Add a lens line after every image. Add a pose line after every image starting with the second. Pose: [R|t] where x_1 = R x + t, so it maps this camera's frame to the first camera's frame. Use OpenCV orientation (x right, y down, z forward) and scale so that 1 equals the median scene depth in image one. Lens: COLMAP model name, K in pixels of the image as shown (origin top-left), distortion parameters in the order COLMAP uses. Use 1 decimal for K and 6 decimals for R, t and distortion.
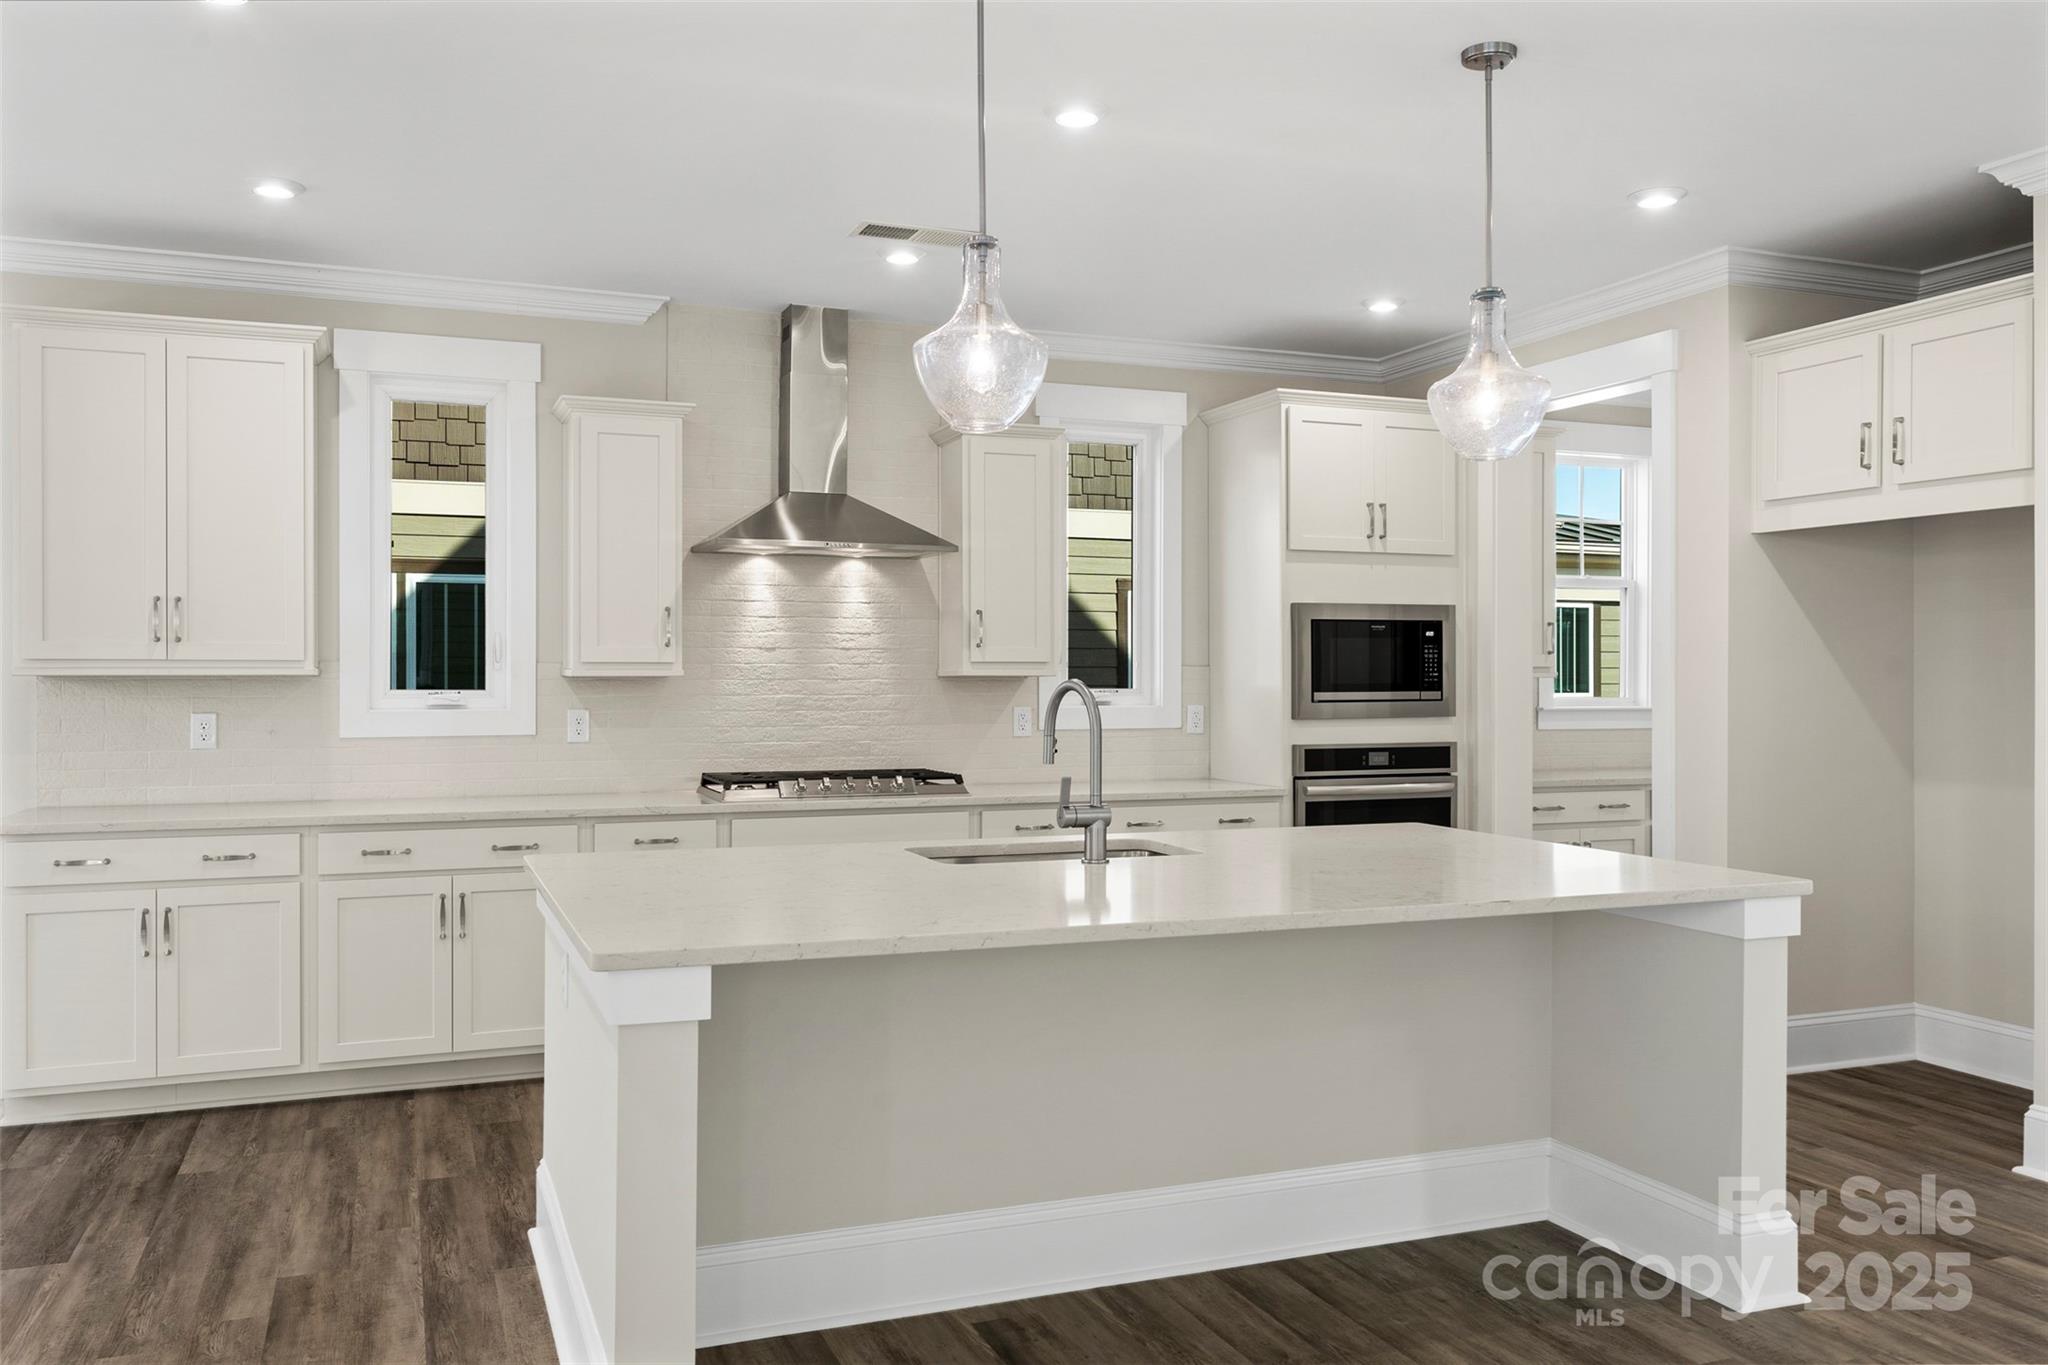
lens RADIAL K [[1592.5, 0, 1028.0], [0, 1592.5, 682.0], [0, 0, 1]] dist [-0.002322, 0.004820]
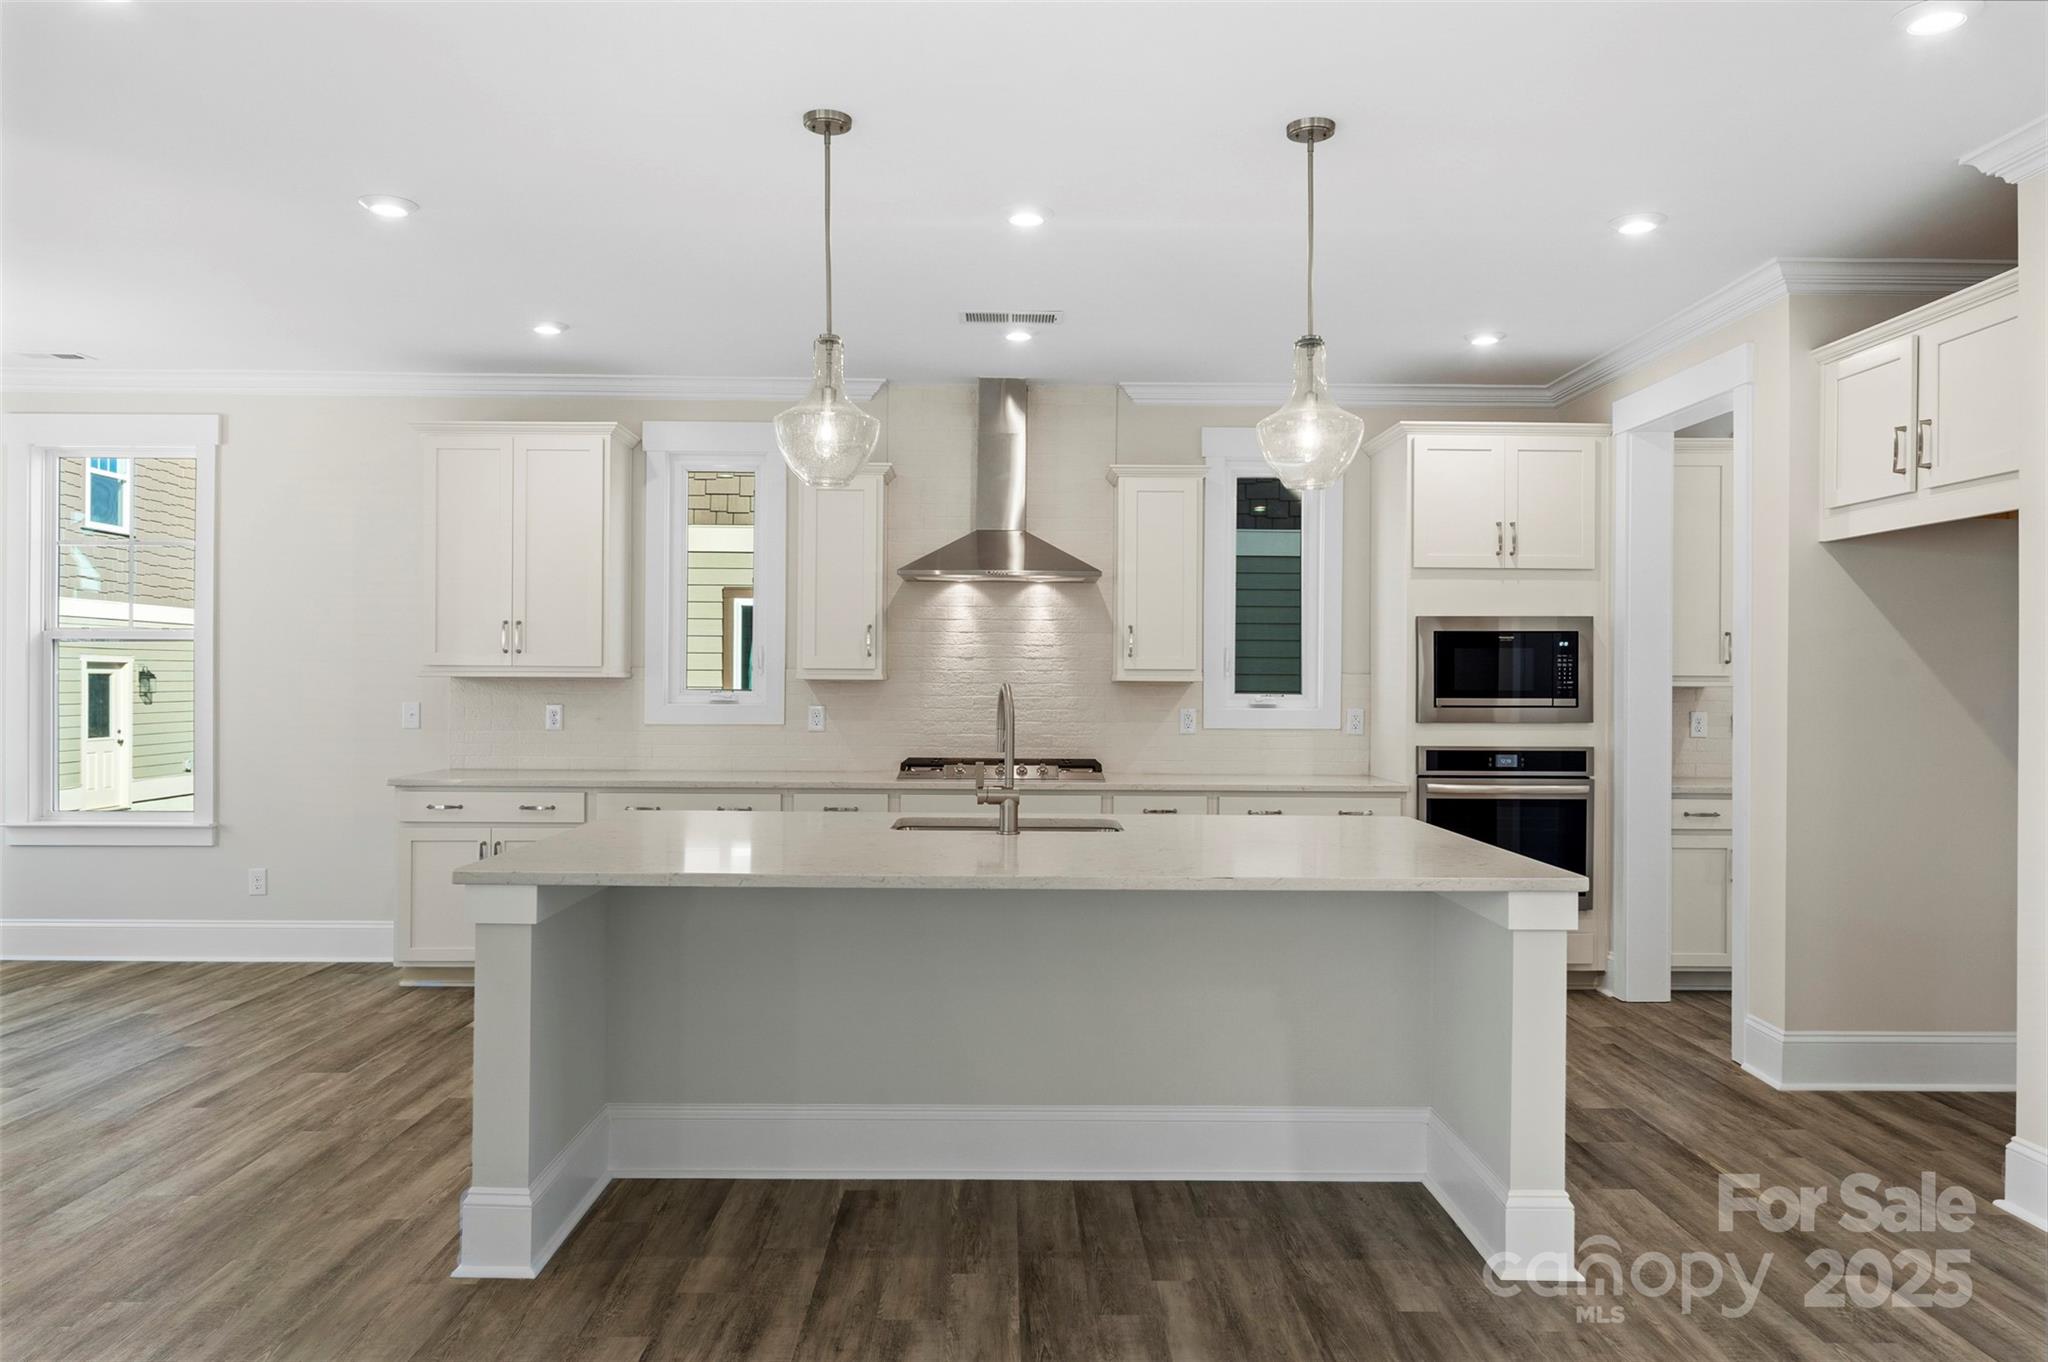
lens RADIAL K [[1406.2, 0, 1024.0], [0, 1406.2, 681.0], [0, 0, 1]] dist [0.000090, -0.000897]
pose [[0.934167, 0.005668, -0.356791, 0.295113], [-0.007534, 0.999964, -0.003842, 0.000693], [0.356757, 0.006277, 0.934176, 0.001900]]
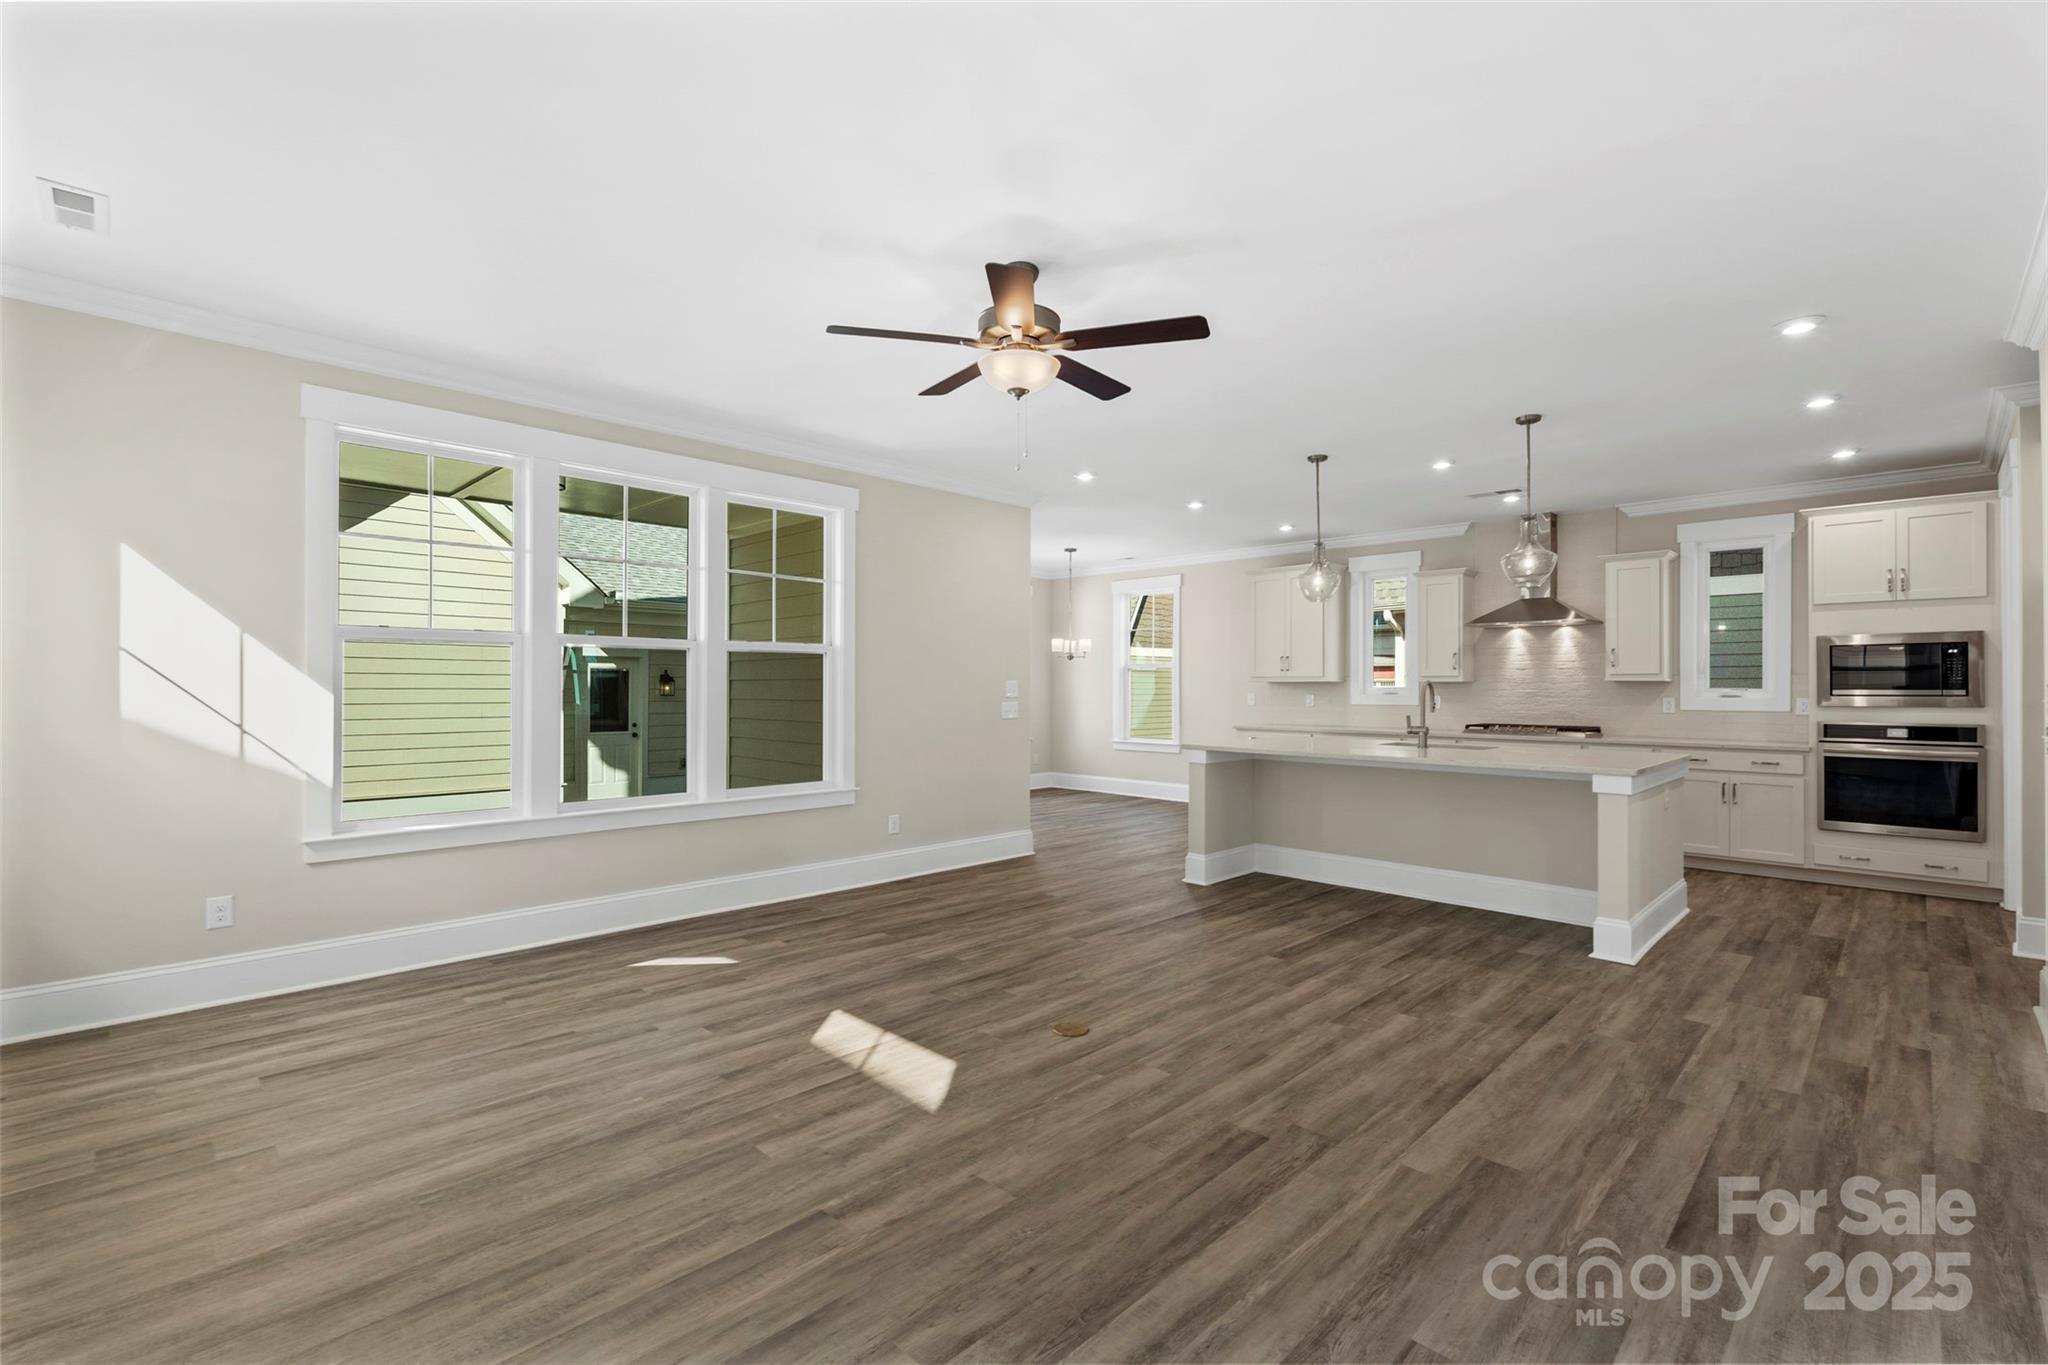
lens RADIAL K [[903.7, 0, 1024.0], [0, 903.7, 682.5], [0, 0, 1]] dist [-0.002518, -0.000392]
pose [[0.396858, -0.004828, -0.917867, 0.800945], [-0.005547, 0.999955, -0.007658, 0.012149], [0.917863, 0.008131, 0.396813, -0.154794]]
